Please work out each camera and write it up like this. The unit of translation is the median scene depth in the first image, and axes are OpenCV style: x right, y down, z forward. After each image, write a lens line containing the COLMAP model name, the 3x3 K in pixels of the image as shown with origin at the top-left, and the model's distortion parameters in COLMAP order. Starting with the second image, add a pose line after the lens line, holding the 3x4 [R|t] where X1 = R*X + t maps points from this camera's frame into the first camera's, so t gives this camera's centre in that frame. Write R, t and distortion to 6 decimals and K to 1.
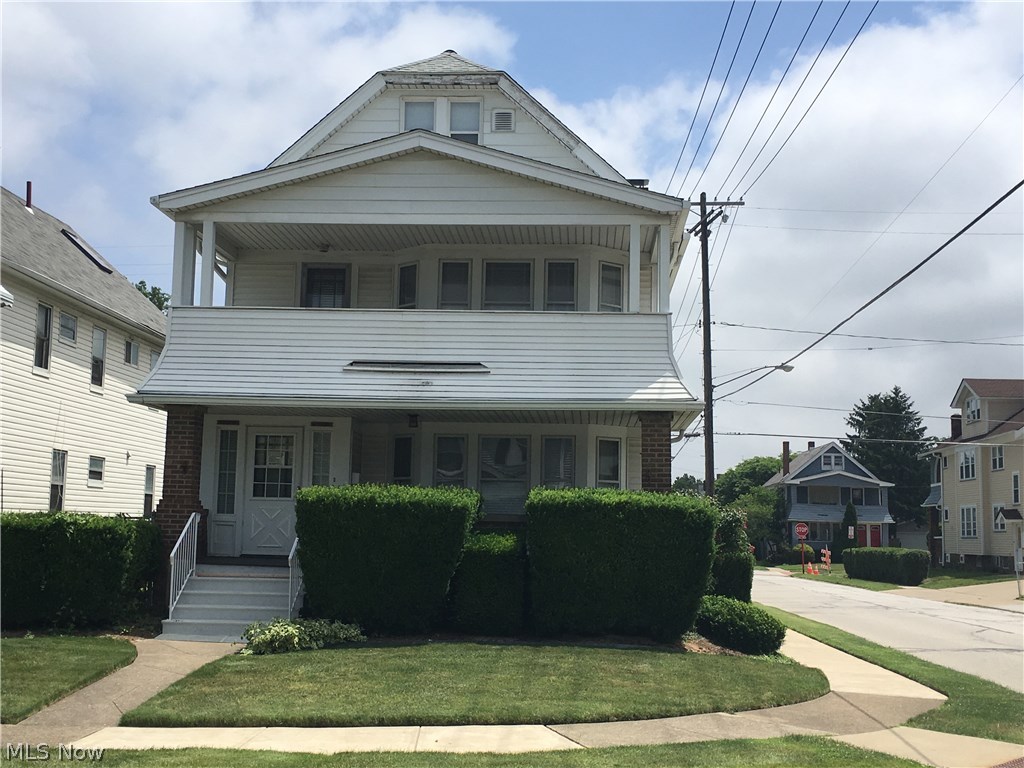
lens RADIAL K [[1264.9, 0, 512.0], [0, 1264.9, 384.0], [0, 0, 1]] dist [0.061730, -0.007270]
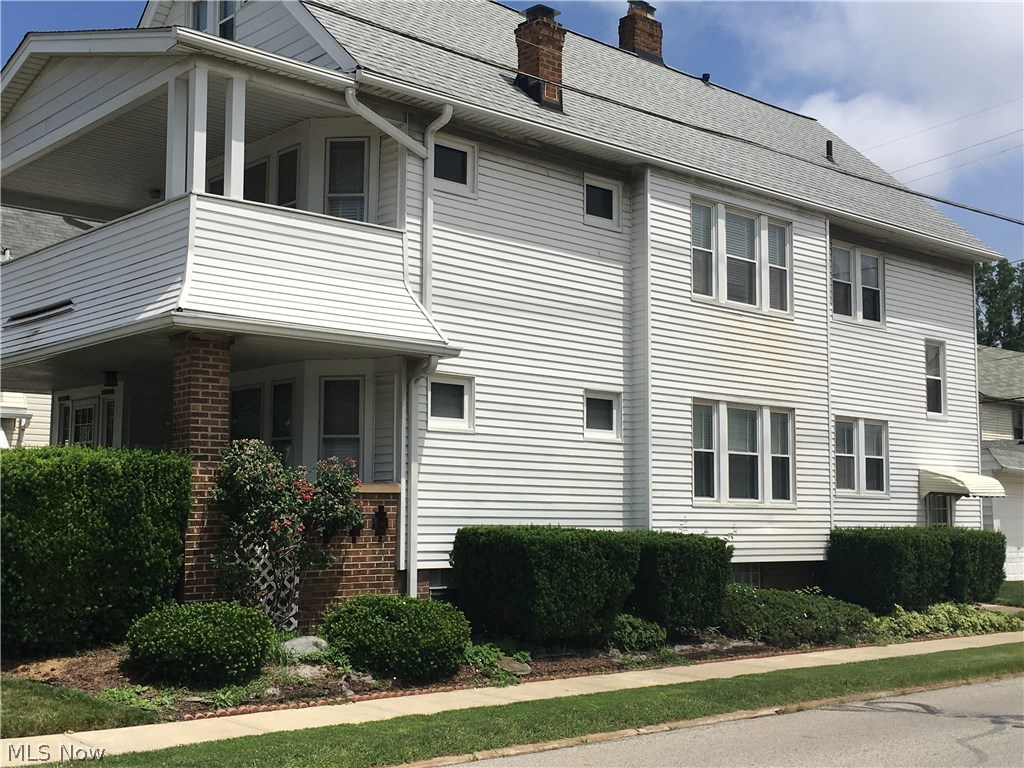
lens RADIAL K [[1264.9, 0, 512.0], [0, 1264.9, 384.0], [0, 0, 1]] dist [0.061730, -0.007270]
pose [[0.717381, -0.089600, -0.690895, 0.714150], [0.092097, 0.995189, -0.033435, 0.088016], [0.690567, -0.039644, 0.722181, 0.593770]]
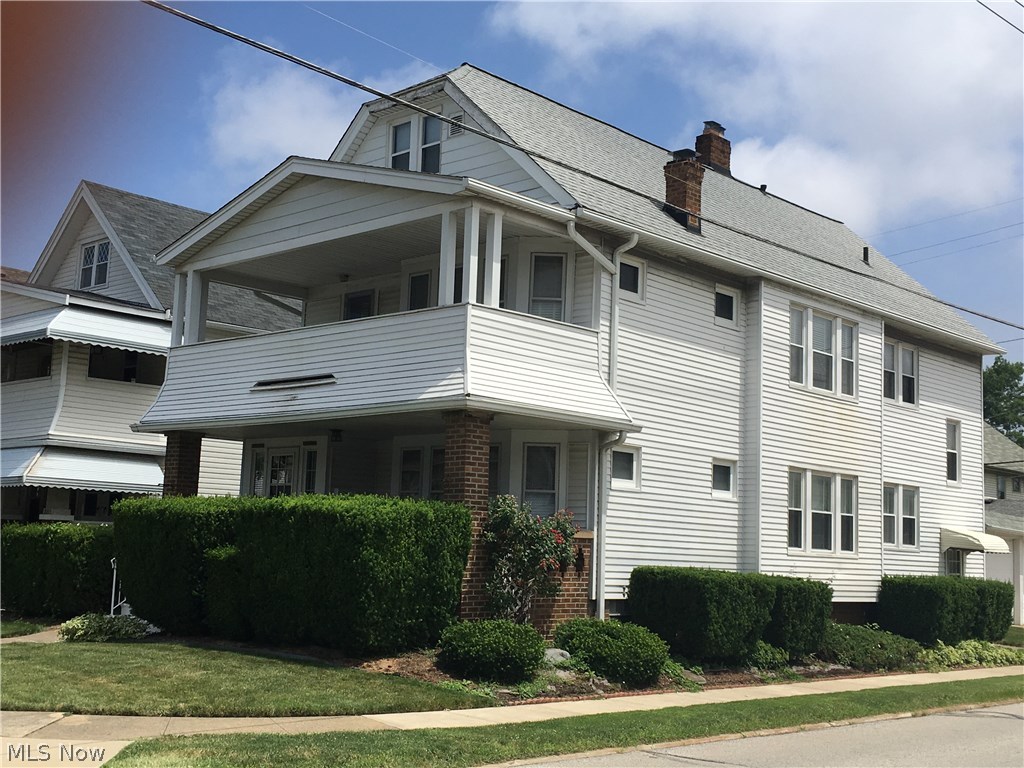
lens RADIAL K [[1264.9, 0, 512.0], [0, 1264.9, 384.0], [0, 0, 1]] dist [0.061730, -0.007270]
pose [[0.768438, -0.076956, -0.635280, 0.708612], [0.055522, 0.997017, -0.053617, 0.052106], [0.637511, 0.005929, 0.770418, 0.307747]]
